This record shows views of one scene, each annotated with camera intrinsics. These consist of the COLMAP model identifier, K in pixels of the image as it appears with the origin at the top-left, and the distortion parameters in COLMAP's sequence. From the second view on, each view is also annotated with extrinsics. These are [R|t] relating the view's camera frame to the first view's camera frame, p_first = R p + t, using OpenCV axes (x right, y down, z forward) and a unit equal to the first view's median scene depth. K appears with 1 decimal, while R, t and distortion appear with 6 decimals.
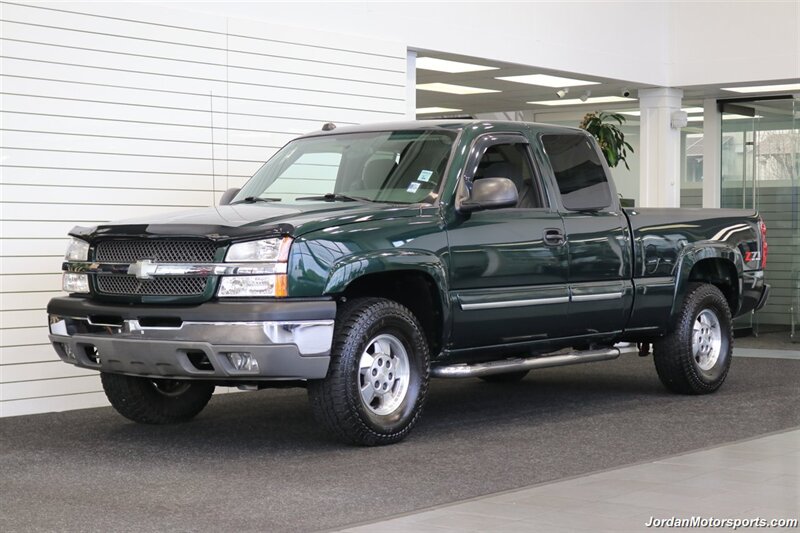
lens RADIAL K [[1606.8, 0, 381.2], [0, 1606.8, 267.2], [0, 0, 1]] dist [0.057916, 0.191790]
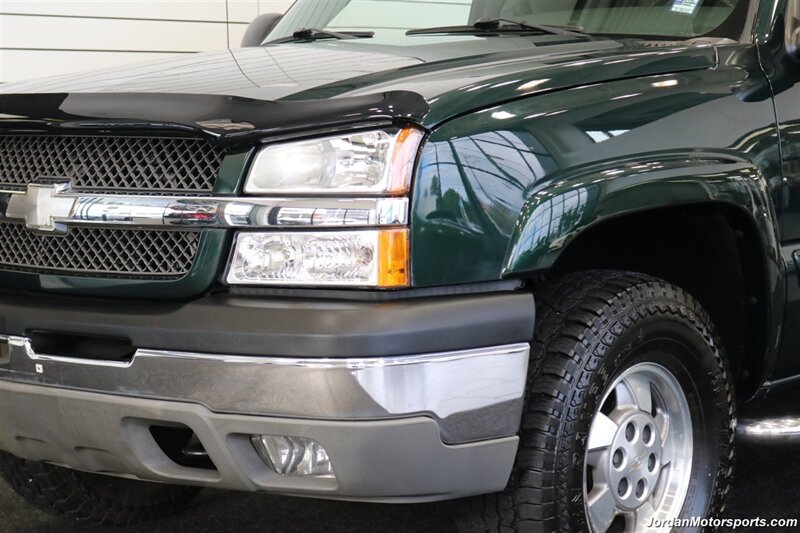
lens RADIAL K [[1729.9, 0, 400.2], [0, 1729.9, 239.8], [0, 0, 1]] dist [0.036089, 0.446877]
pose [[0.999765, -0.002801, -0.021479, -0.050597], [0.004262, 0.997656, 0.068294, -0.019939], [0.021238, -0.068369, 0.997434, 0.581061]]
